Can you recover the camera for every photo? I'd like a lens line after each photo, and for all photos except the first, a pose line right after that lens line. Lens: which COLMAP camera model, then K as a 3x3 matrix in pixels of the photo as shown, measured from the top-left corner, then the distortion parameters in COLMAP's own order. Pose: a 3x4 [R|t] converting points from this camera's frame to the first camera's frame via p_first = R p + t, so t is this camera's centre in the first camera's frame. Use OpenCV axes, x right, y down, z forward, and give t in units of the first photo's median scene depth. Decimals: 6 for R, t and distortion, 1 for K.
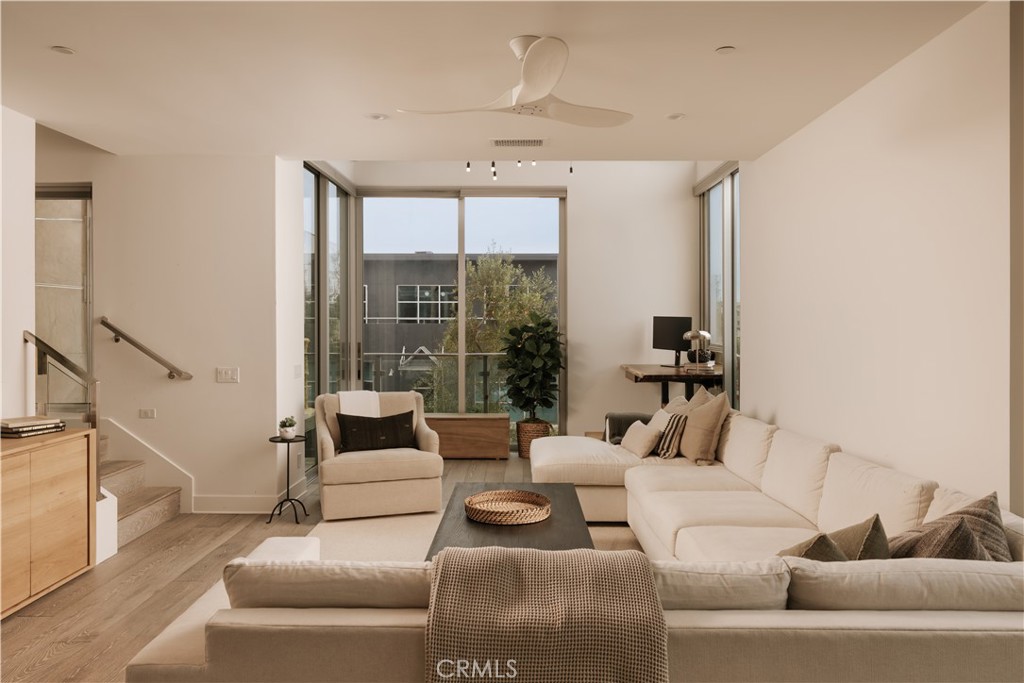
lens RADIAL K [[706.0, 0, 510.2], [0, 706.0, 332.4], [0, 0, 1]] dist [0.003747, -0.000347]
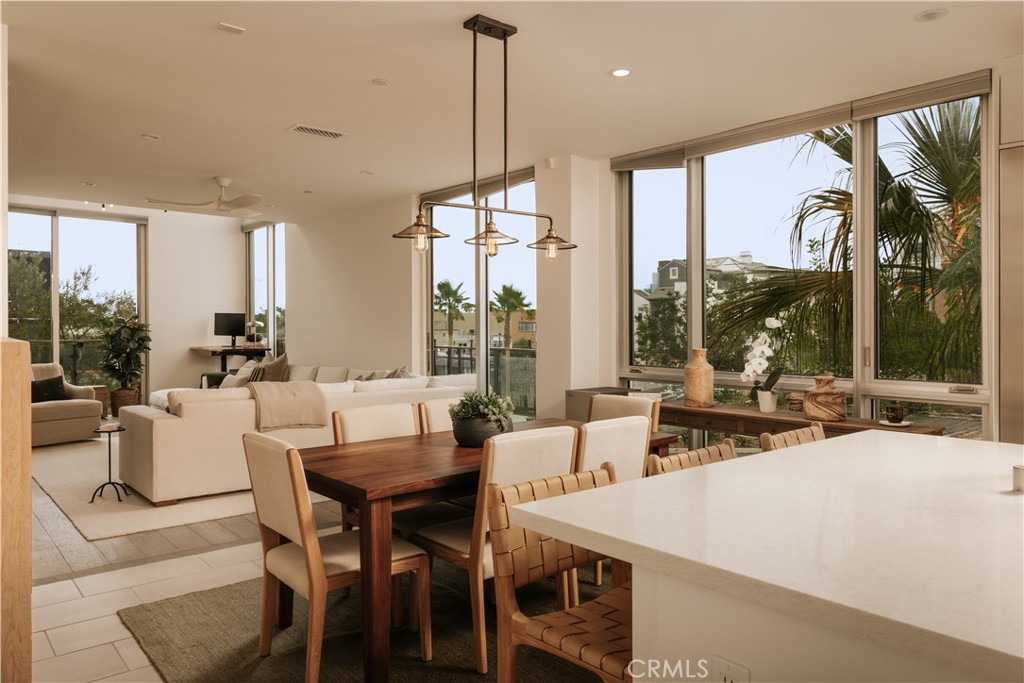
lens RADIAL K [[706.0, 0, 512.5], [0, 706.0, 334.7], [0, 0, 1]] dist [0.003747, -0.000347]
pose [[0.751734, -0.002098, 0.659464, -0.304887], [0.003678, 0.999993, -0.001011, 0.026670], [-0.659457, 0.003186, 0.751736, -0.515145]]
